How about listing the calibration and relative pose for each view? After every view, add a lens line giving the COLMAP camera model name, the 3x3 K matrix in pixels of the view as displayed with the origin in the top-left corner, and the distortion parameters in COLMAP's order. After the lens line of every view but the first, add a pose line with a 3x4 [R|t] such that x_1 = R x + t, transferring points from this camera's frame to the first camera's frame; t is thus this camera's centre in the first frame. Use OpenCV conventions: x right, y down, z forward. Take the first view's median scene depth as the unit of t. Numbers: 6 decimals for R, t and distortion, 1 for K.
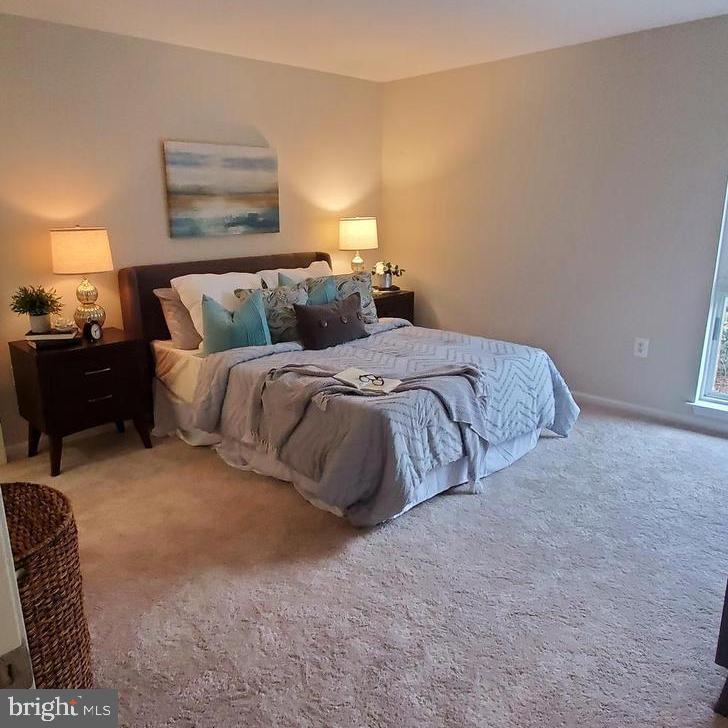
lens RADIAL K [[612.4, 0, 338.7], [0, 612.4, 372.7], [0, 0, 1]] dist [0.000947, 0.008189]
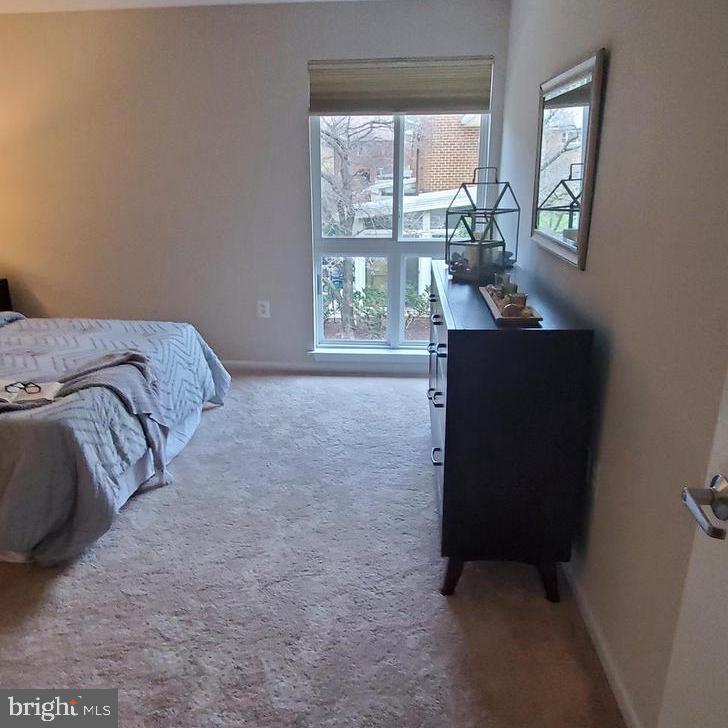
lens RADIAL K [[612.4, 0, 338.7], [0, 612.4, 372.7], [0, 0, 1]] dist [0.000947, 0.008189]
pose [[0.766713, -0.189902, 0.613260, -0.120030], [0.166499, 0.981383, 0.095734, -0.017082], [-0.620023, 0.028707, 0.784058, 0.097585]]
